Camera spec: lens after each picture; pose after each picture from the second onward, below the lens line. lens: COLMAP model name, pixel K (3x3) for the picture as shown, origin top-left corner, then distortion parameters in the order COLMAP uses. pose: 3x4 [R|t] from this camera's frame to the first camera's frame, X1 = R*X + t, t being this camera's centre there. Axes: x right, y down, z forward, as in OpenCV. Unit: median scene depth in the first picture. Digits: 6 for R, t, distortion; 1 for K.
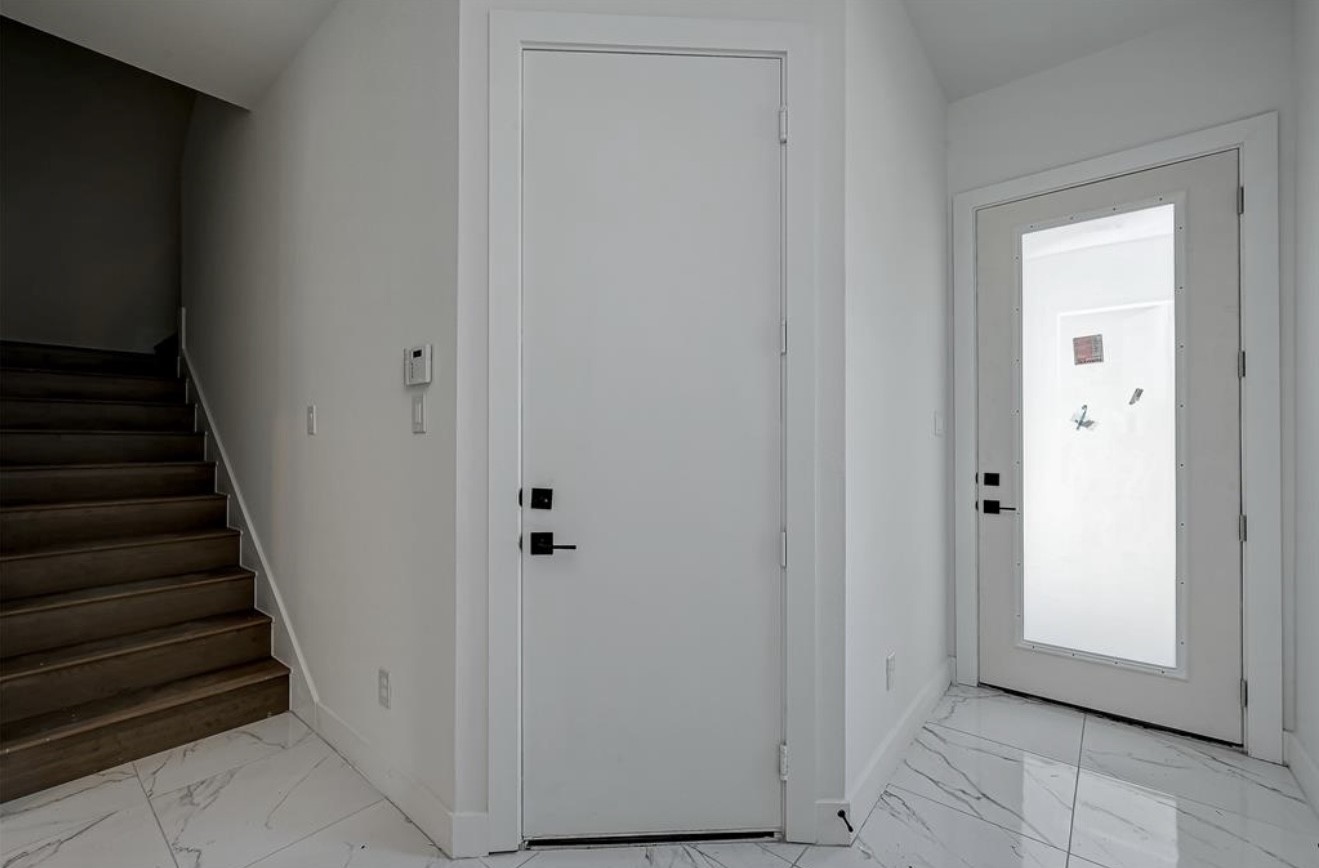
lens RADIAL K [[530.9, 0, 665.9], [0, 530.9, 441.4], [0, 0, 1]] dist [-0.000375, 0.000385]
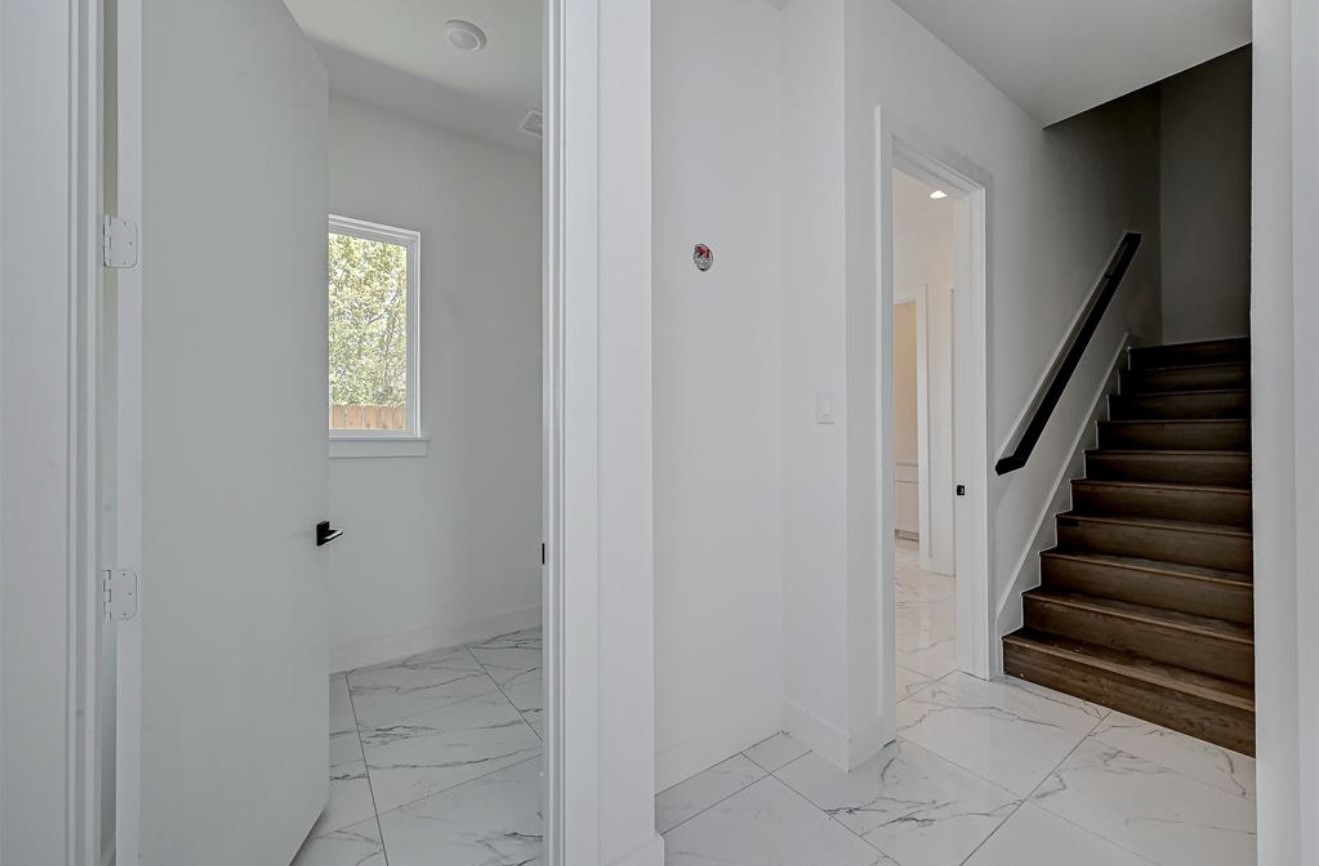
lens RADIAL K [[530.9, 0, 655.7], [0, 530.9, 430.8], [0, 0, 1]] dist [-0.000375, 0.000385]
pose [[-0.260701, -0.005934, -0.965401, 0.337267], [0.005589, 0.999955, -0.007655, 0.005504], [0.965403, -0.007392, -0.260656, 0.332958]]
